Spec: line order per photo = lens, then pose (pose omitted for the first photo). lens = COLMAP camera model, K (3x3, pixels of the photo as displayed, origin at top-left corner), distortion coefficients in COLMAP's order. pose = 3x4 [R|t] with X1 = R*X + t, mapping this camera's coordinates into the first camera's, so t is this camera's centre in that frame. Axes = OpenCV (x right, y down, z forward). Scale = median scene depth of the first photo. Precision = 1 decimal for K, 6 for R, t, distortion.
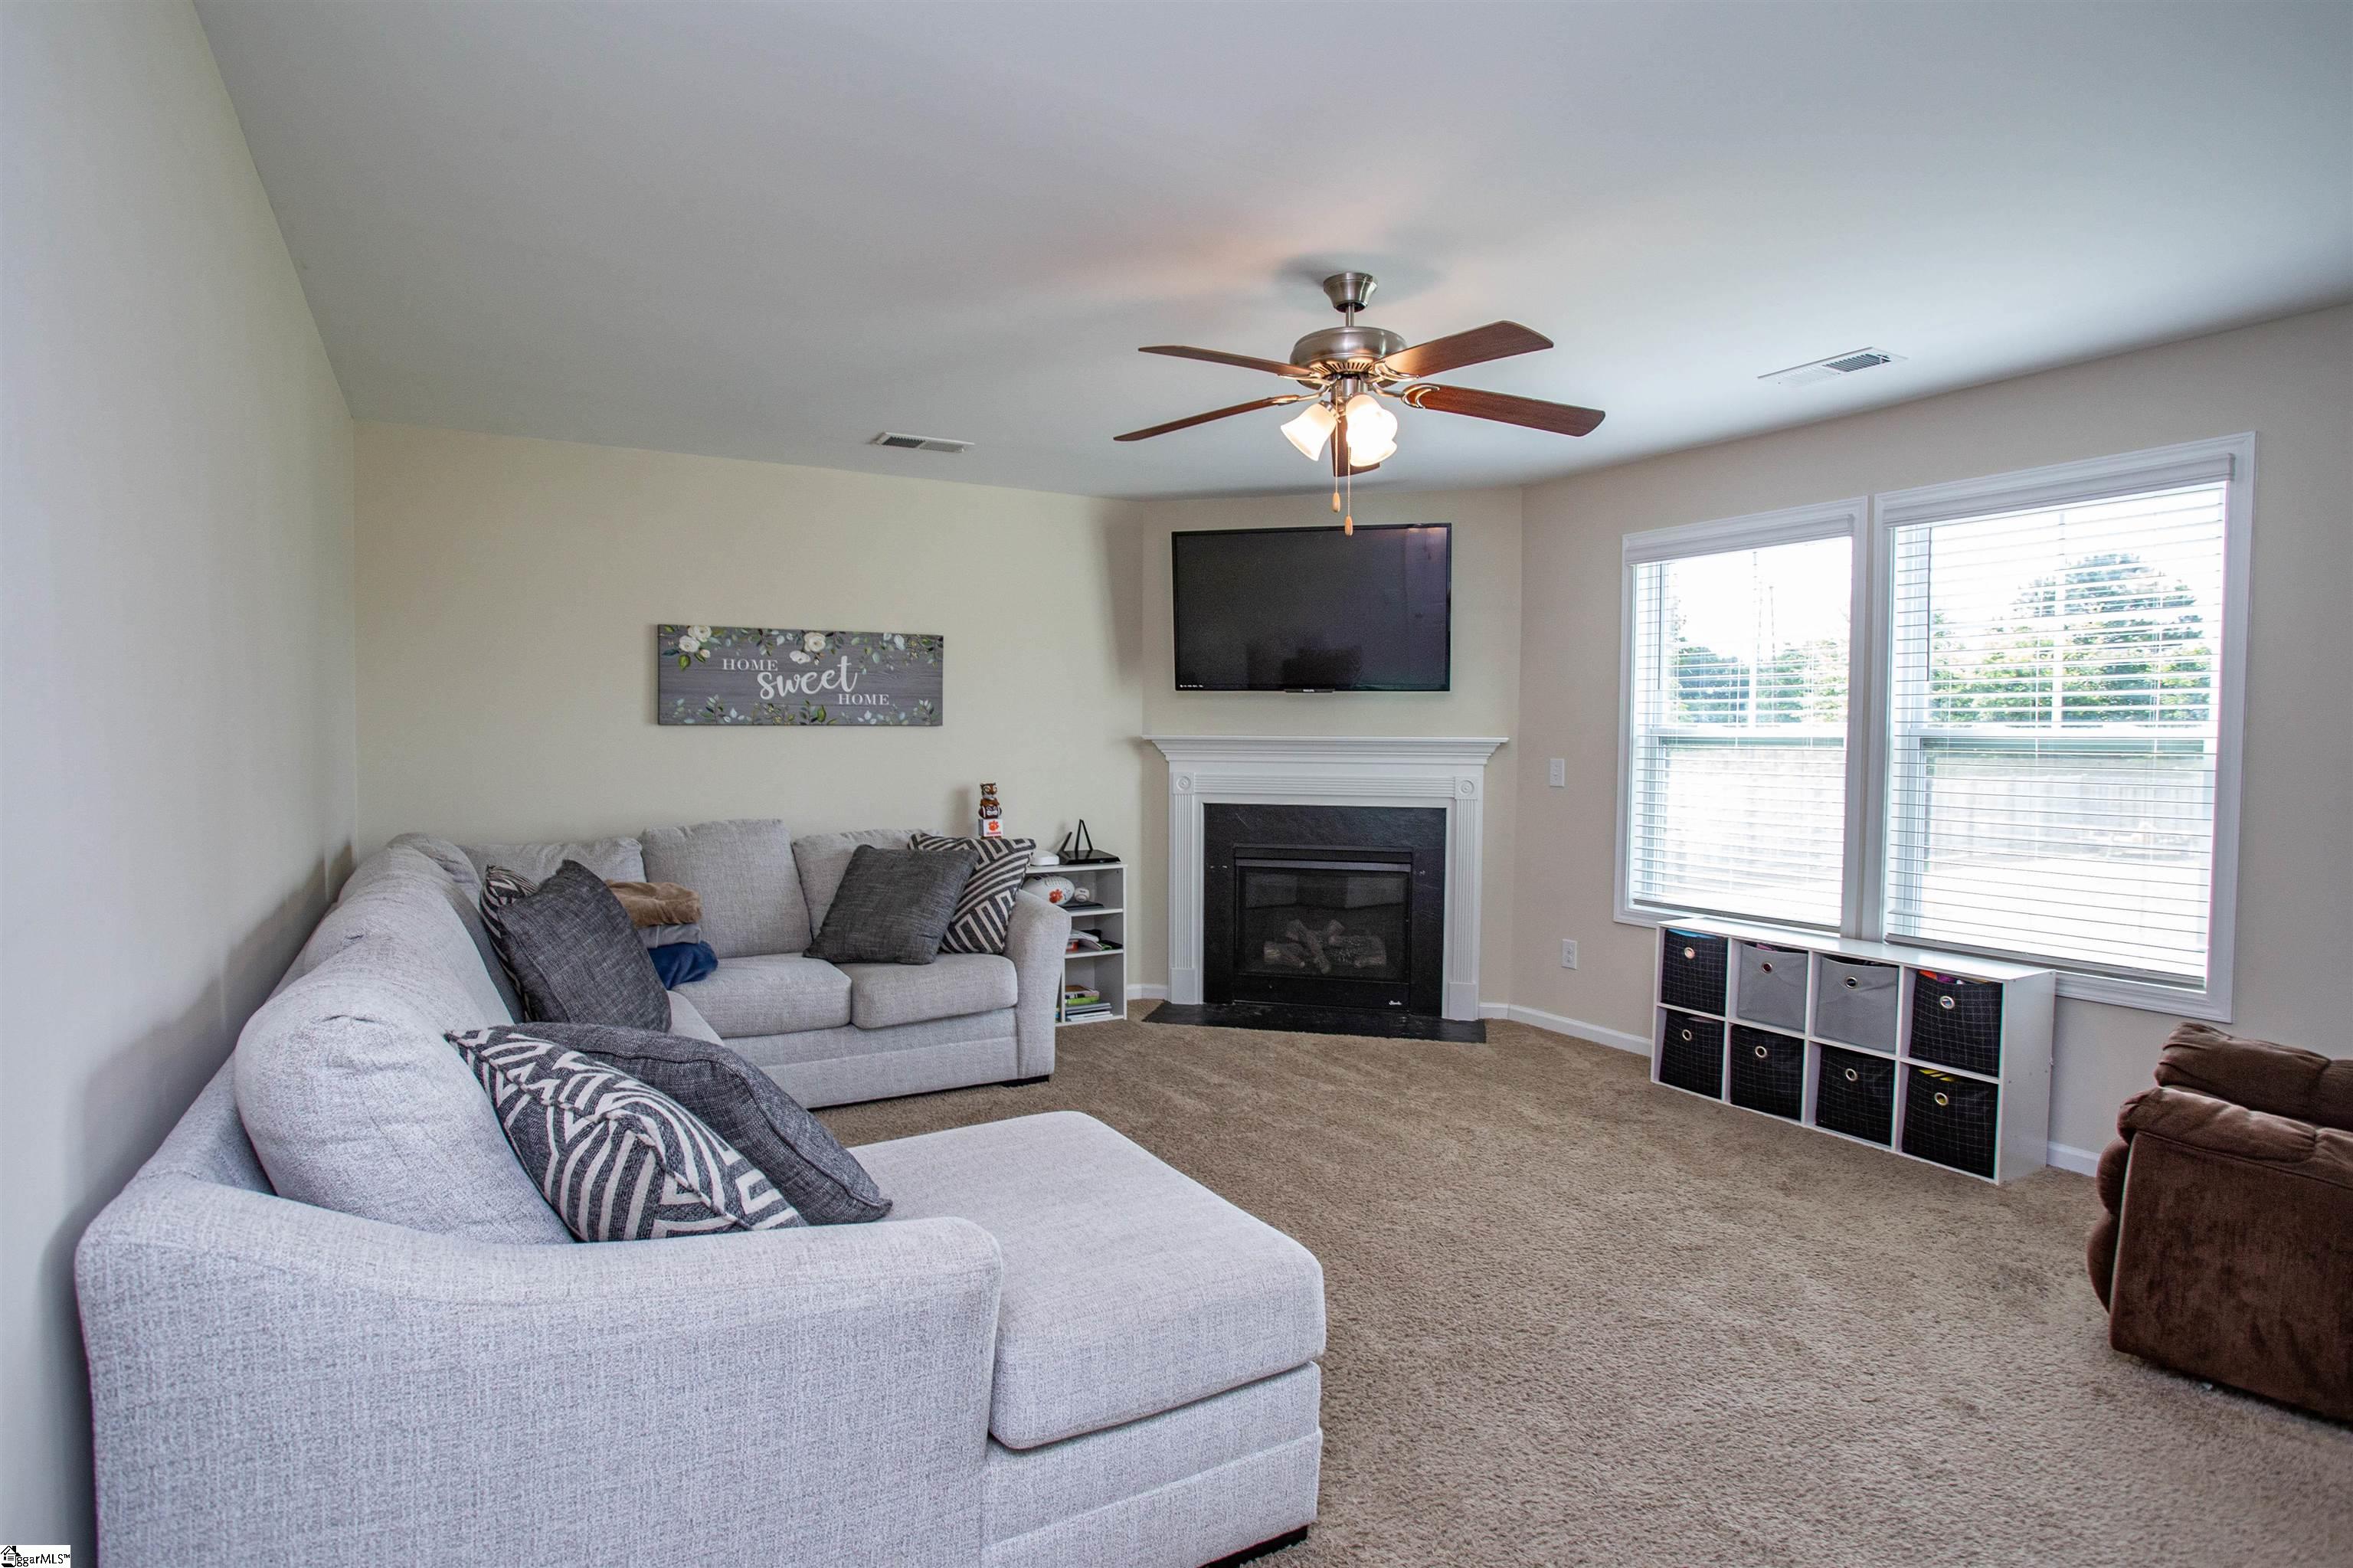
lens RADIAL K [[1205.2, 0, 1171.3], [0, 1205.2, 771.5], [0, 0, 1]] dist [-0.070019, 0.000099]
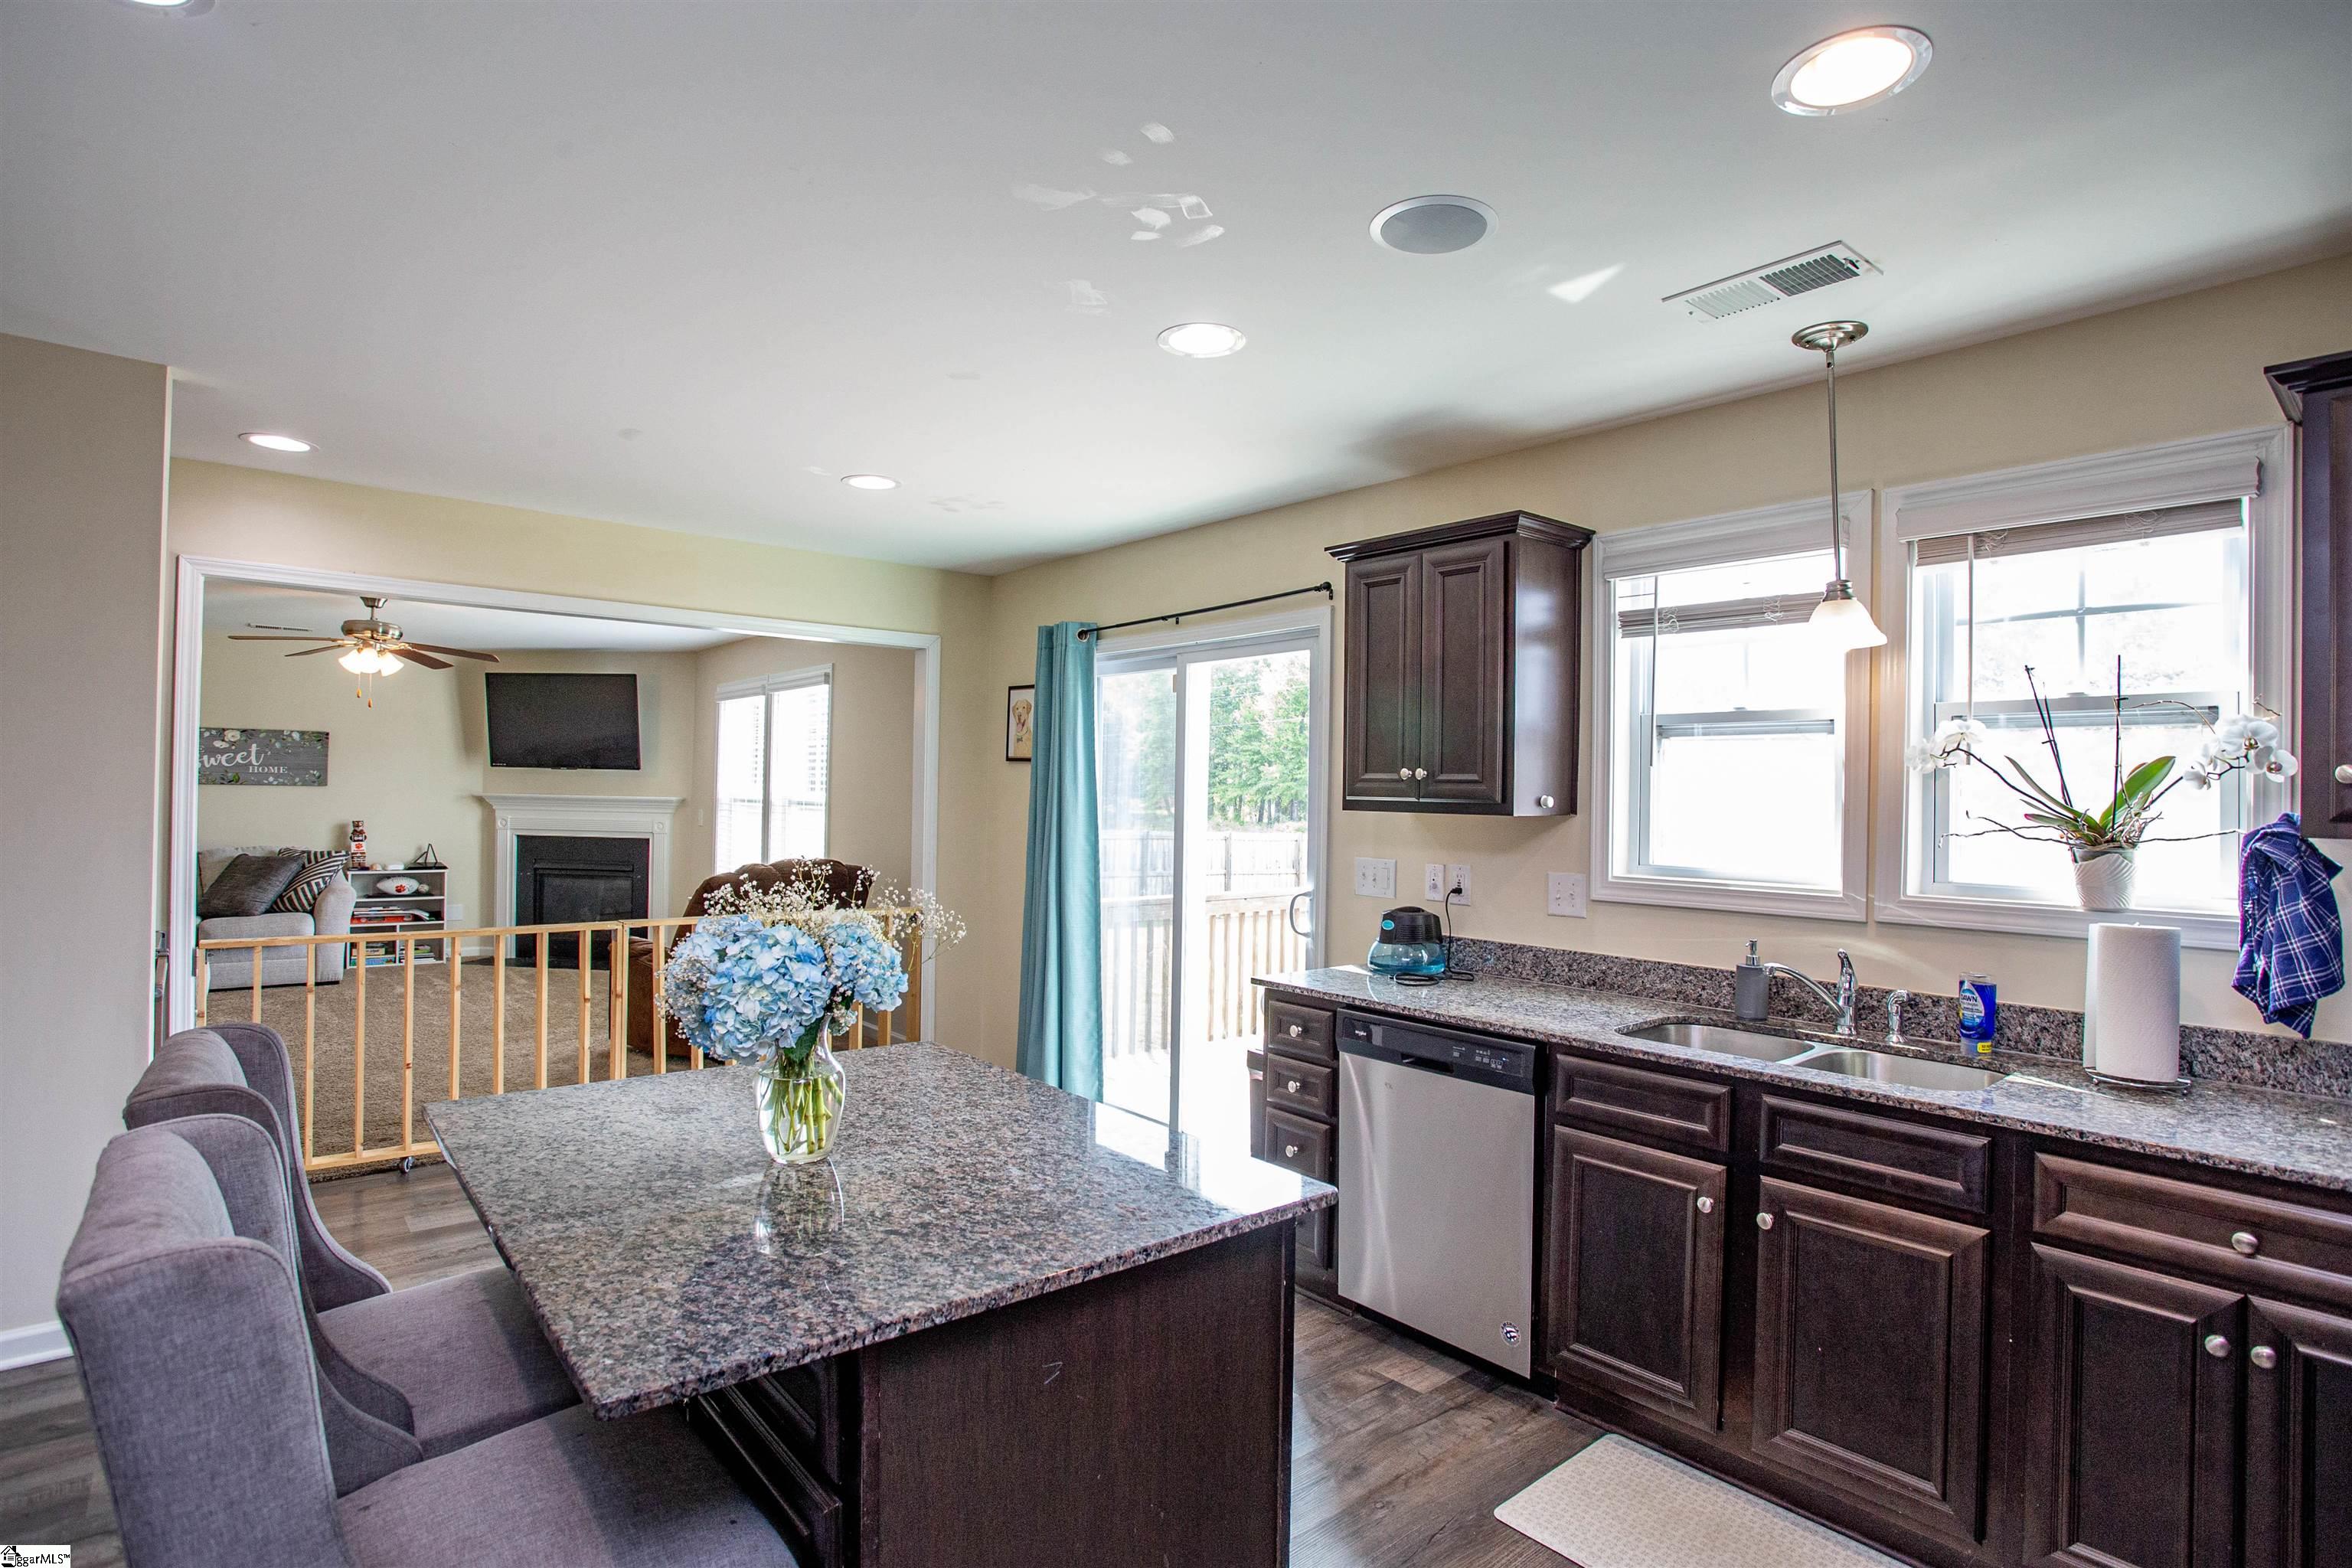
lens RADIAL K [[1171.6, 0, 1186.1], [0, 1171.6, 786.0], [0, 0, 1]] dist [-0.061674, 0.027259]
pose [[0.984071, 0.015079, 0.177134, 0.767705], [-0.008920, 0.999329, -0.035514, 0.008767], [-0.177551, 0.033368, 0.983546, -0.843088]]
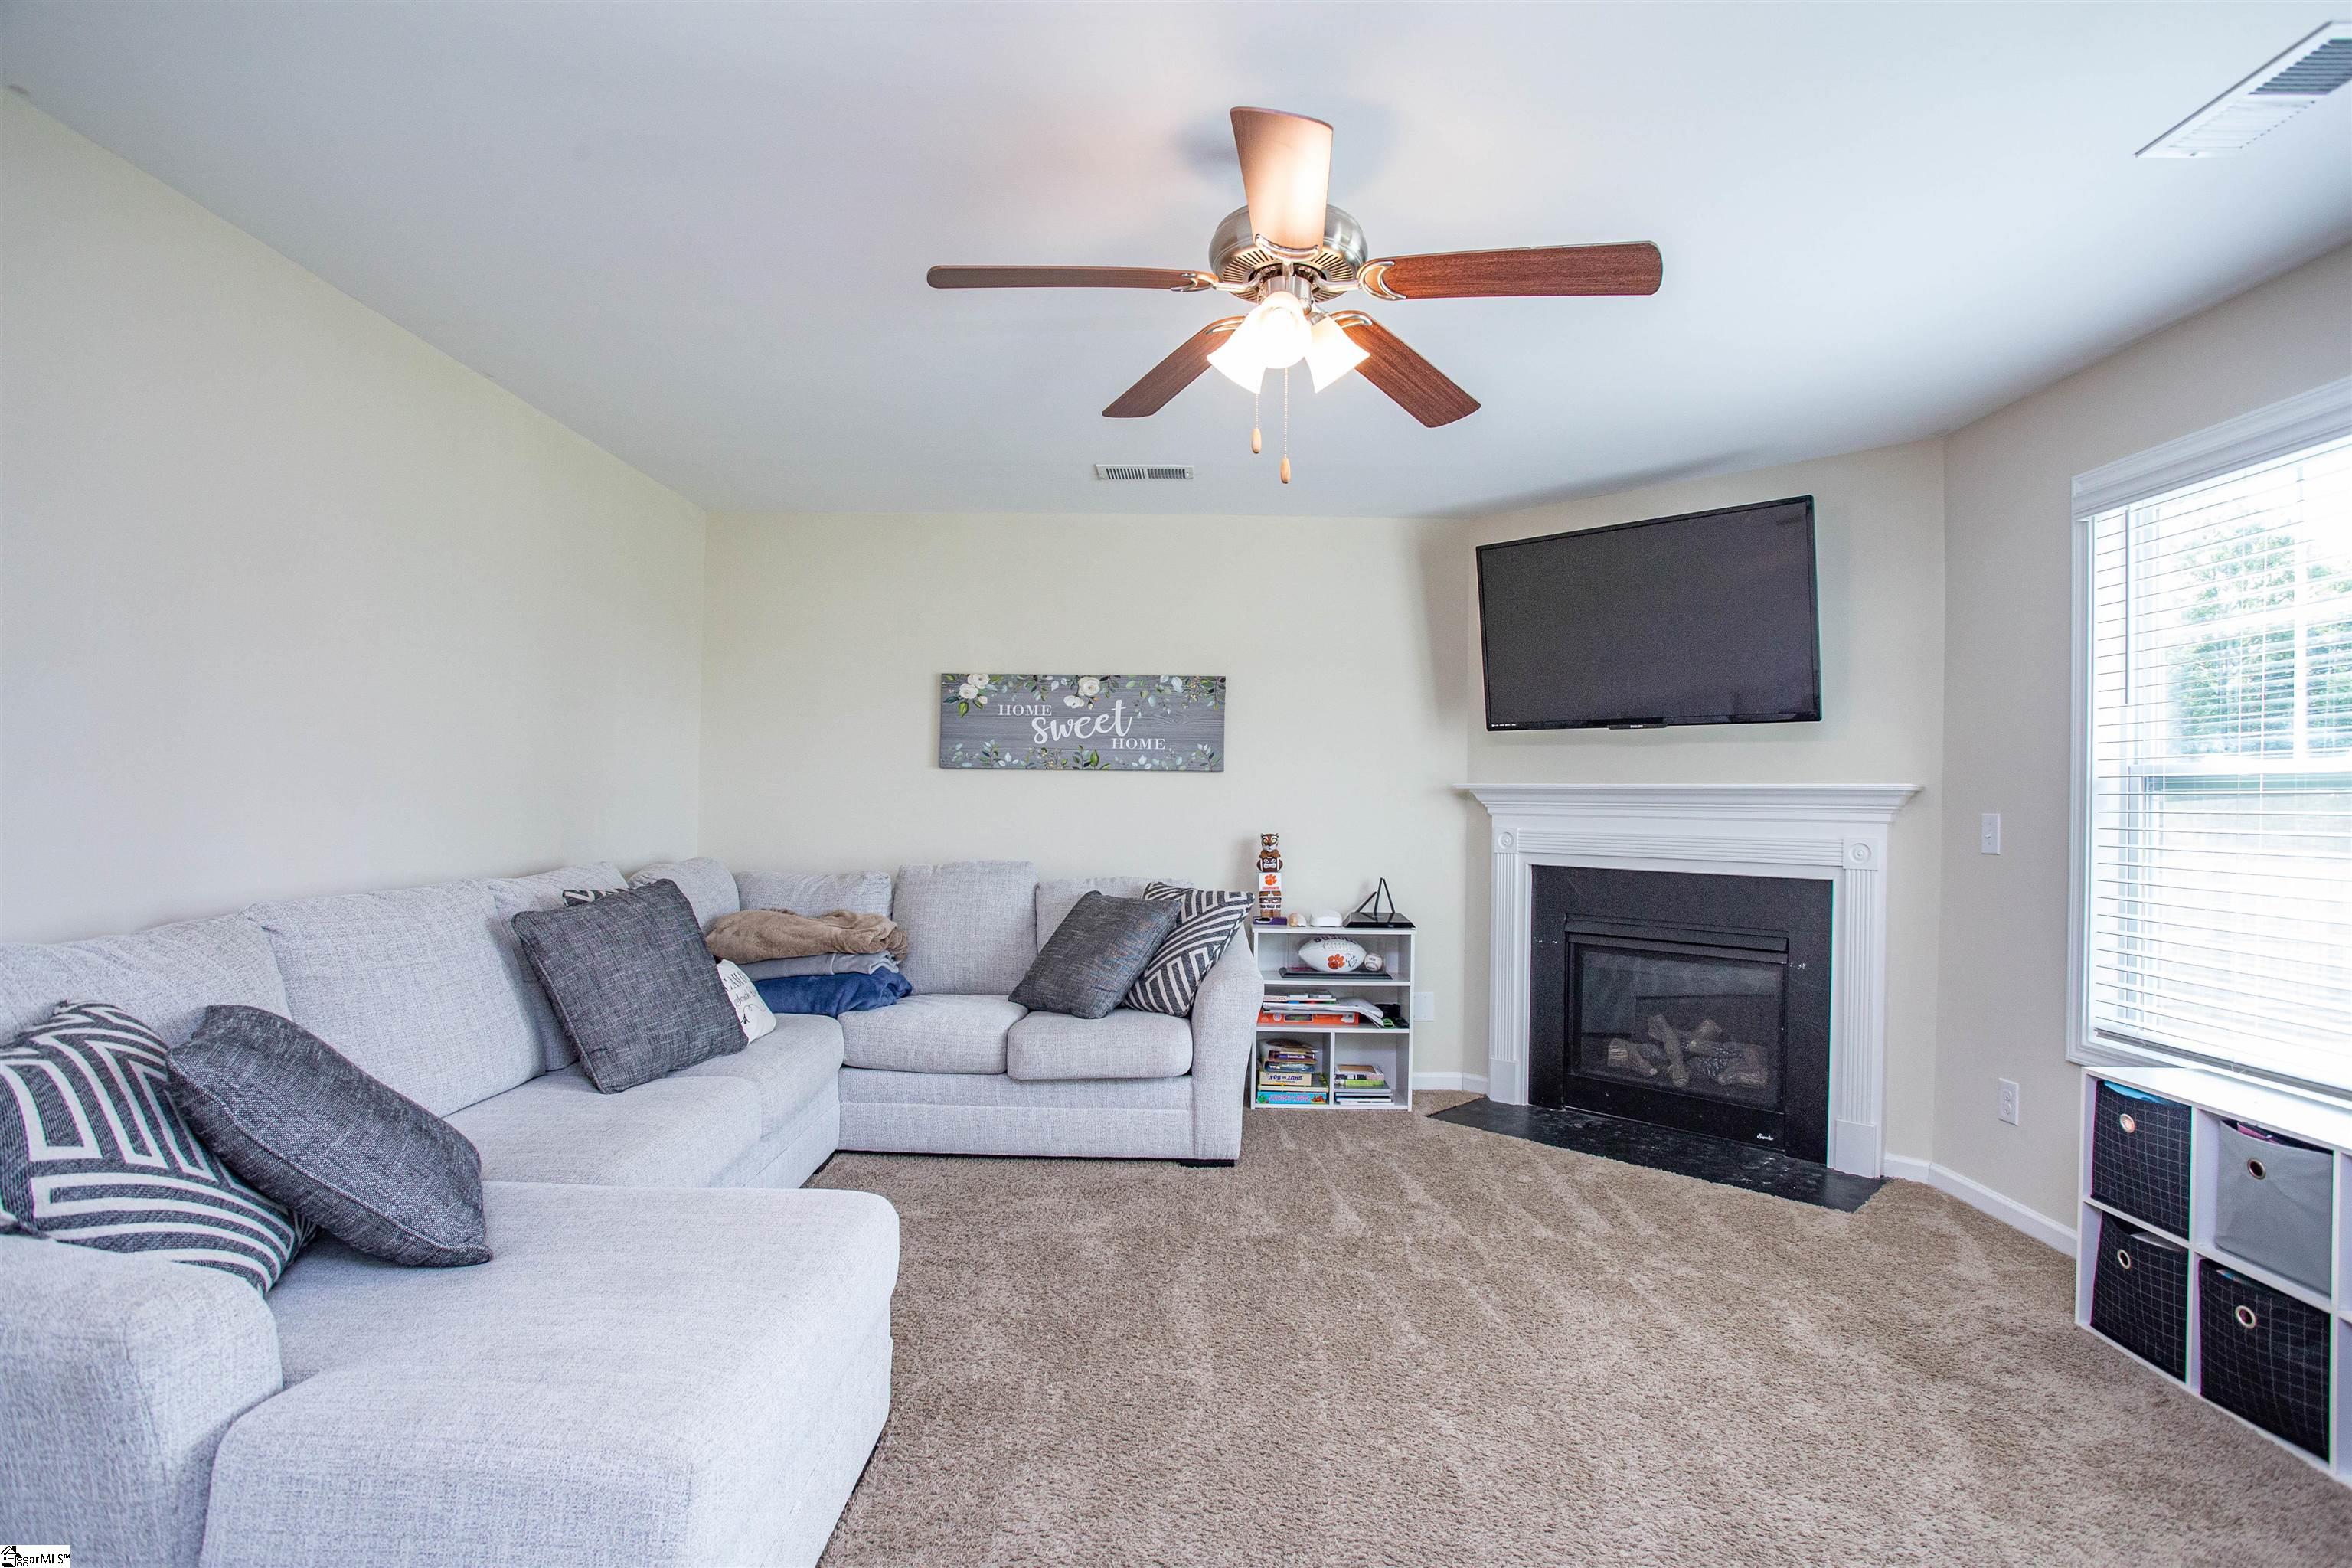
lens RADIAL K [[1171.6, 0, 1186.1], [0, 1171.6, 786.0], [0, 0, 1]] dist [-0.061674, 0.027259]
pose [[0.863737, 0.001237, -0.503941, 0.270655], [-0.025535, 0.998820, -0.041314, 0.013296], [0.503296, 0.048553, 0.862749, 0.208591]]
